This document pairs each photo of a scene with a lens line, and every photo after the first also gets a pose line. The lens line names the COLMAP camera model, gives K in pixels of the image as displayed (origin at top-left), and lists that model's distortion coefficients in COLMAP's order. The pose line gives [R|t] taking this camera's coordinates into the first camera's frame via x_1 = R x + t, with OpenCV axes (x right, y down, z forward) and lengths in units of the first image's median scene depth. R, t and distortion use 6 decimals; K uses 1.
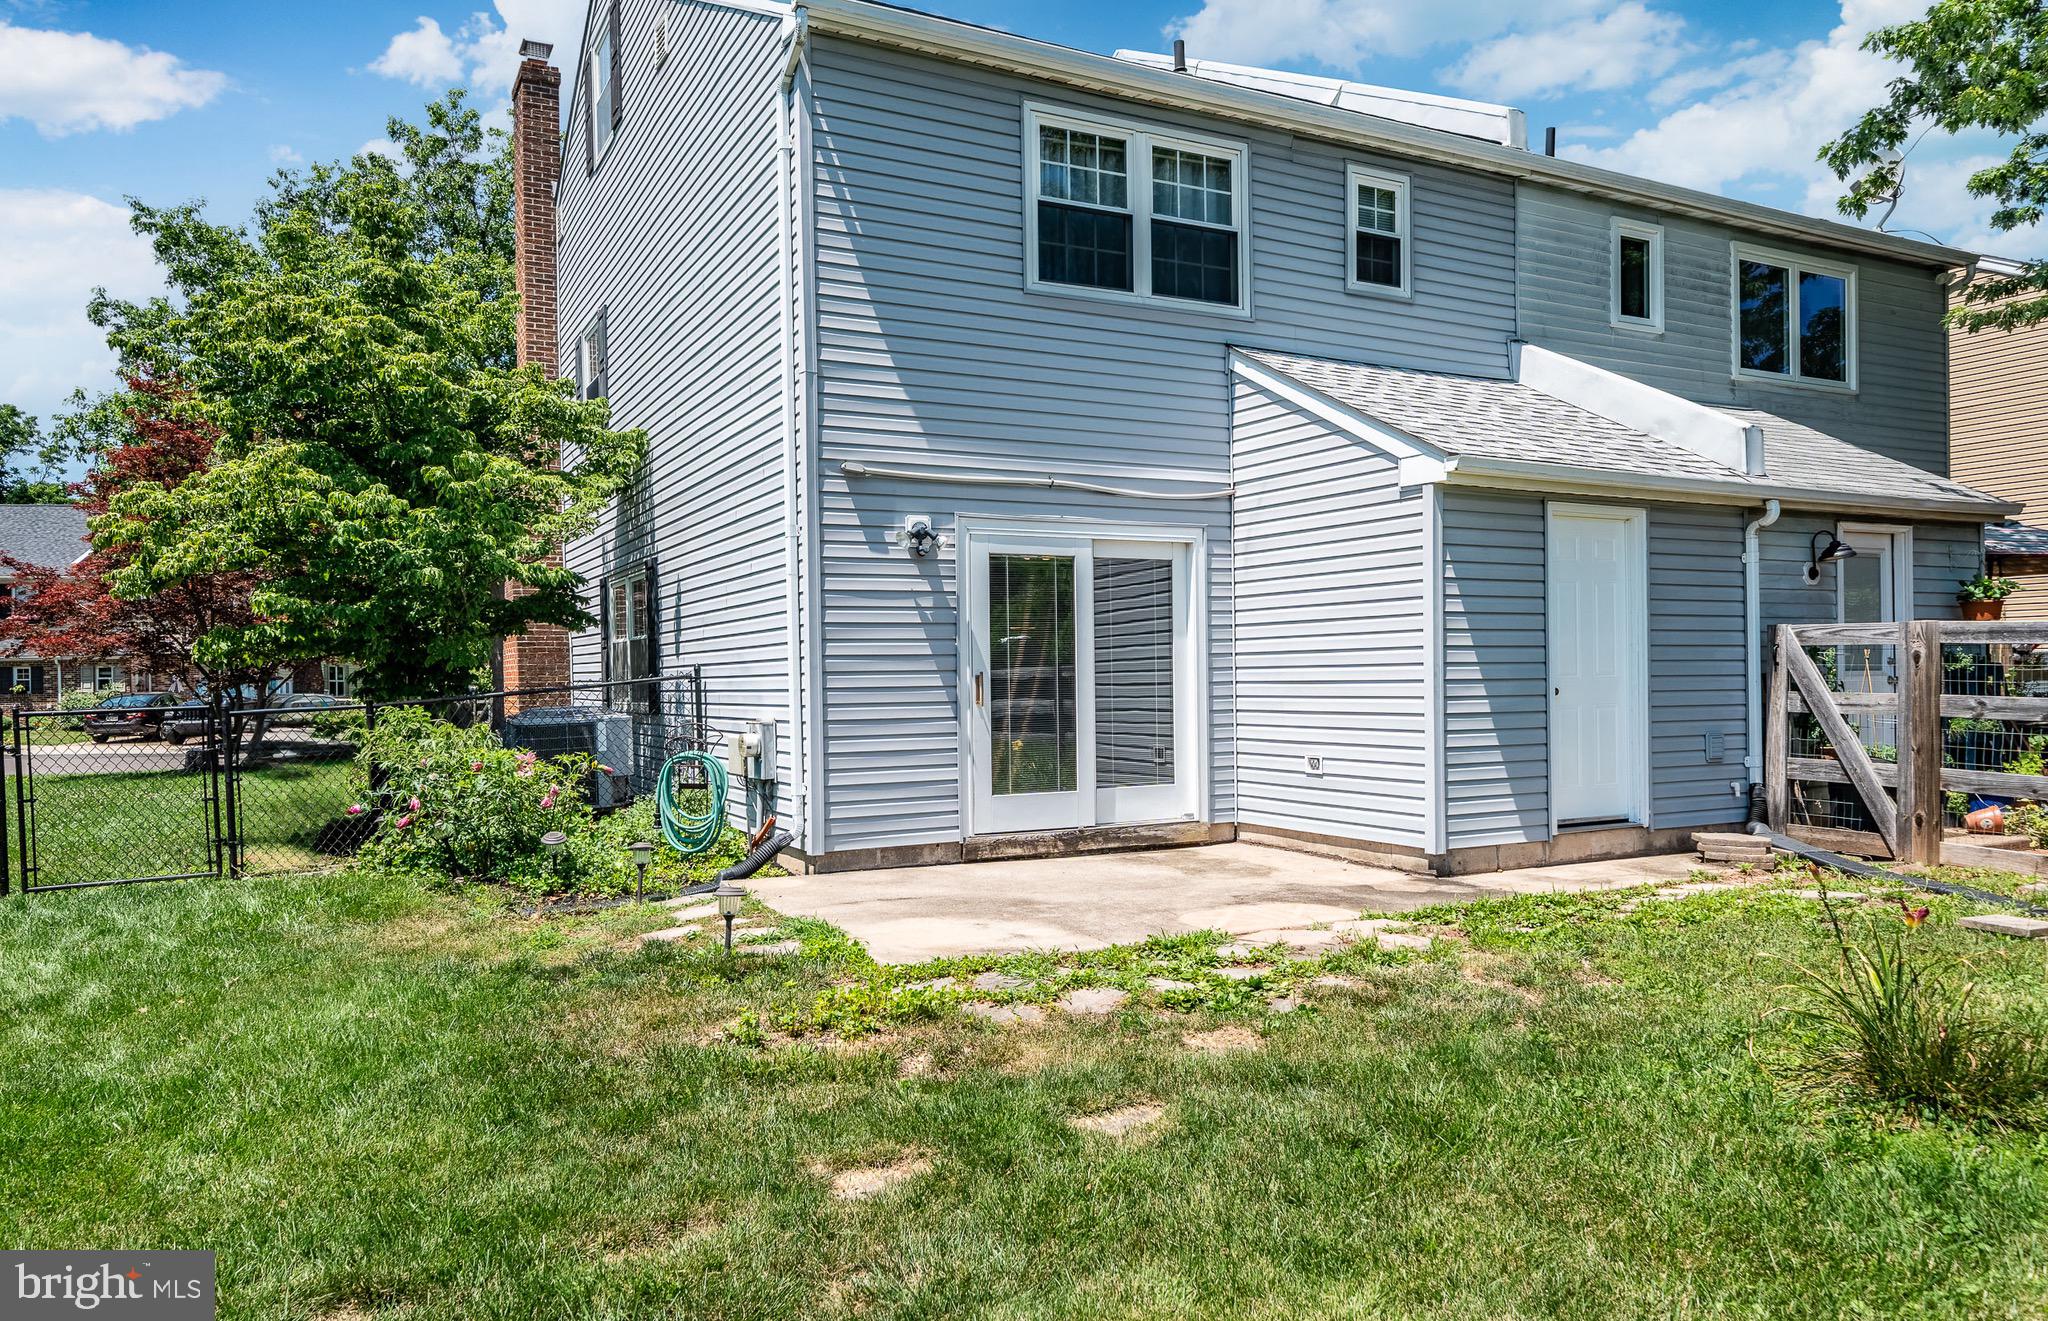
lens RADIAL K [[1386.0, 0, 1013.8], [0, 1386.0, 686.7], [0, 0, 1]] dist [-0.003828, -0.000069]
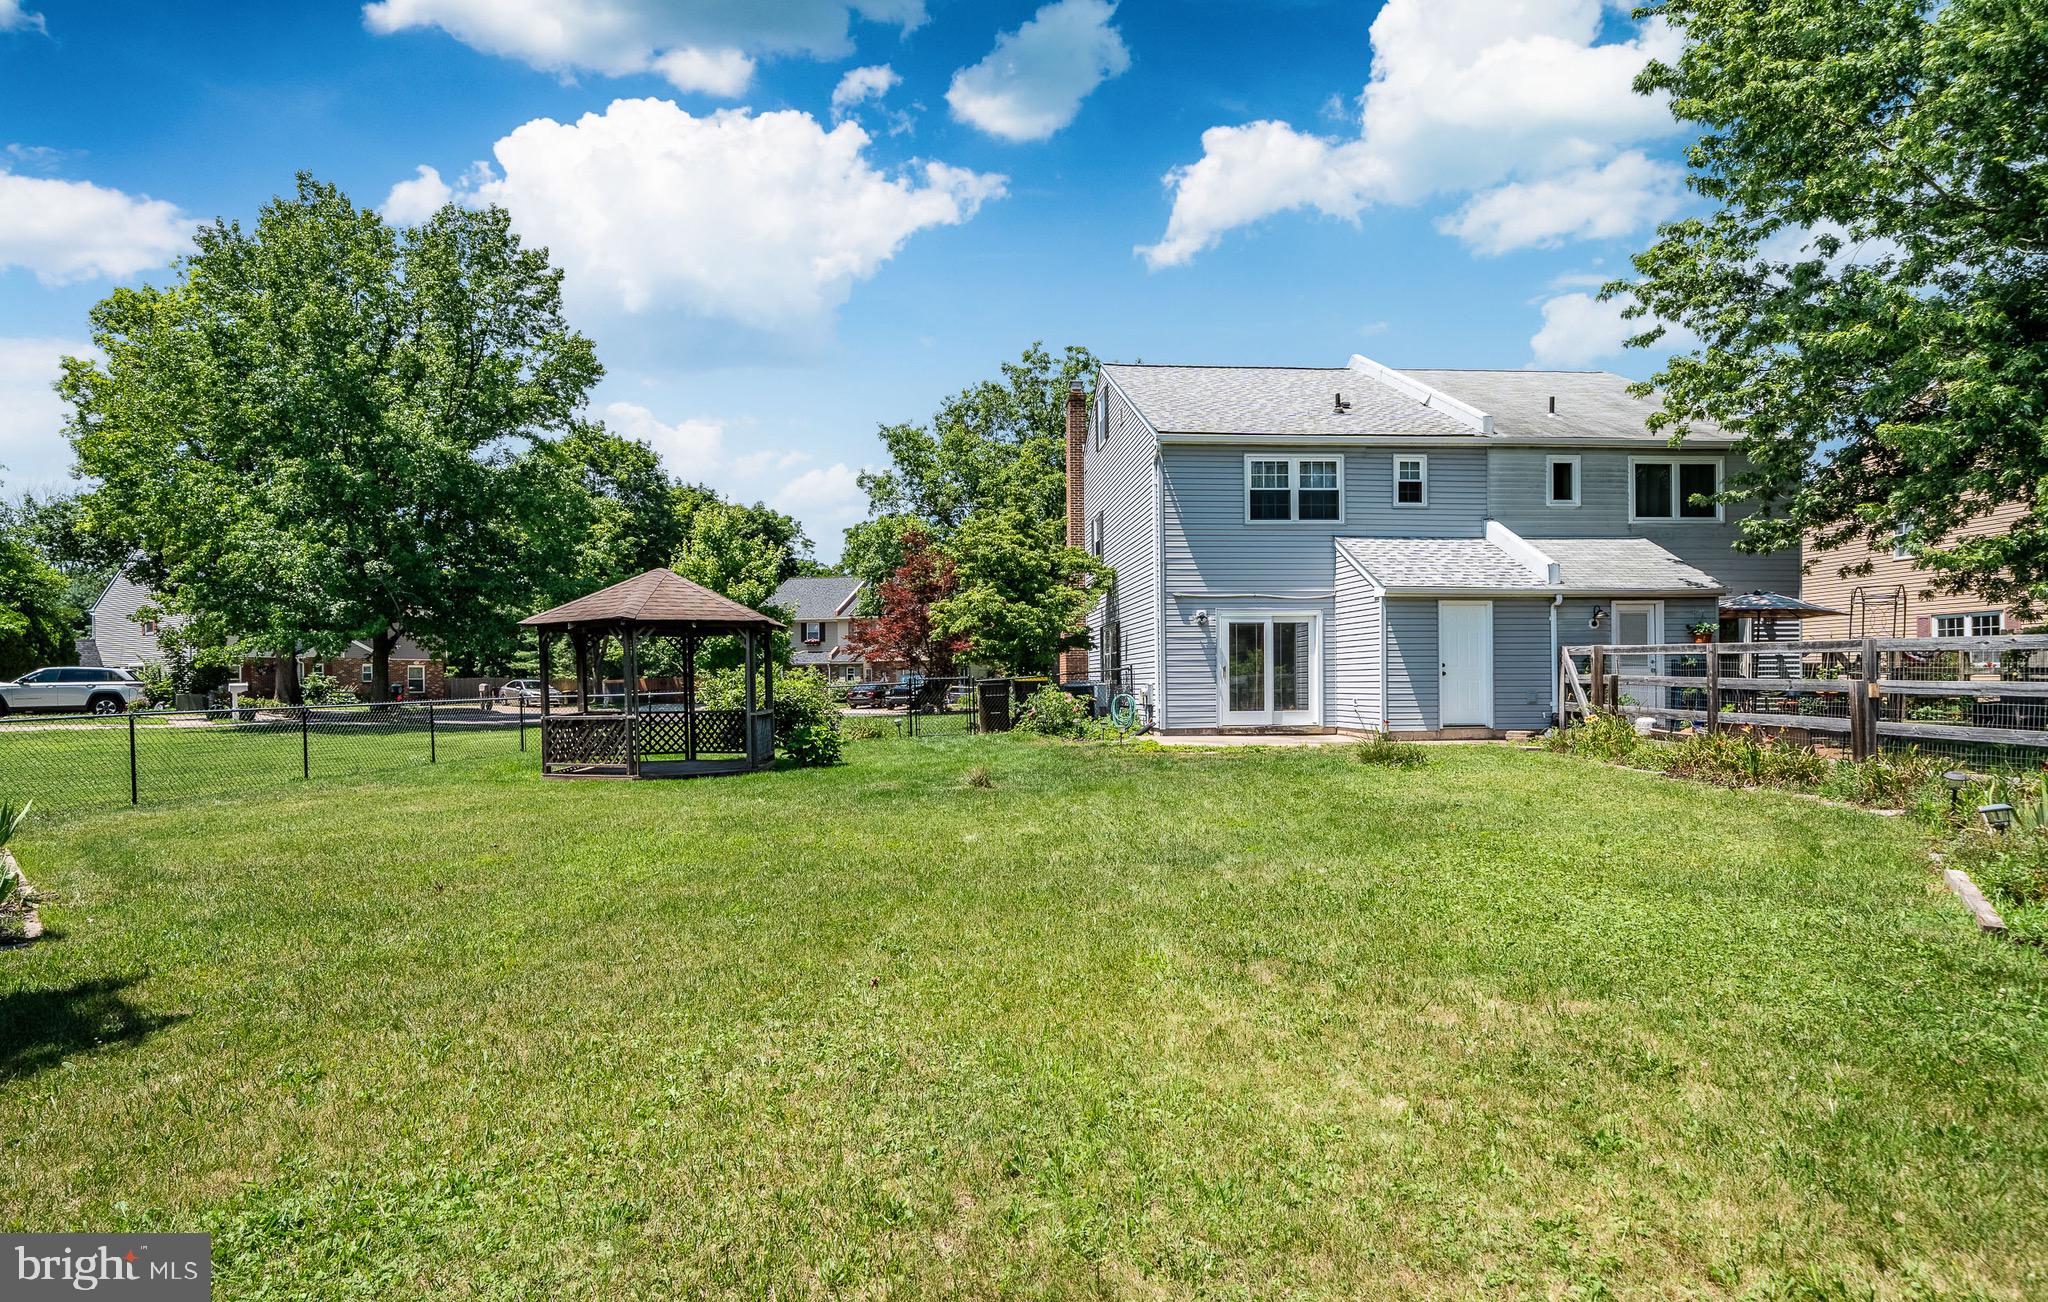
lens RADIAL K [[1079.9, 0, 1022.6], [0, 1079.9, 660.8], [0, 0, 1]] dist [0.005267, 0.000631]
pose [[0.926387, -0.002217, -0.376567, 0.365688], [-0.006230, 0.999756, -0.021211, 0.023857], [0.376522, 0.021996, 0.926147, -1.009956]]
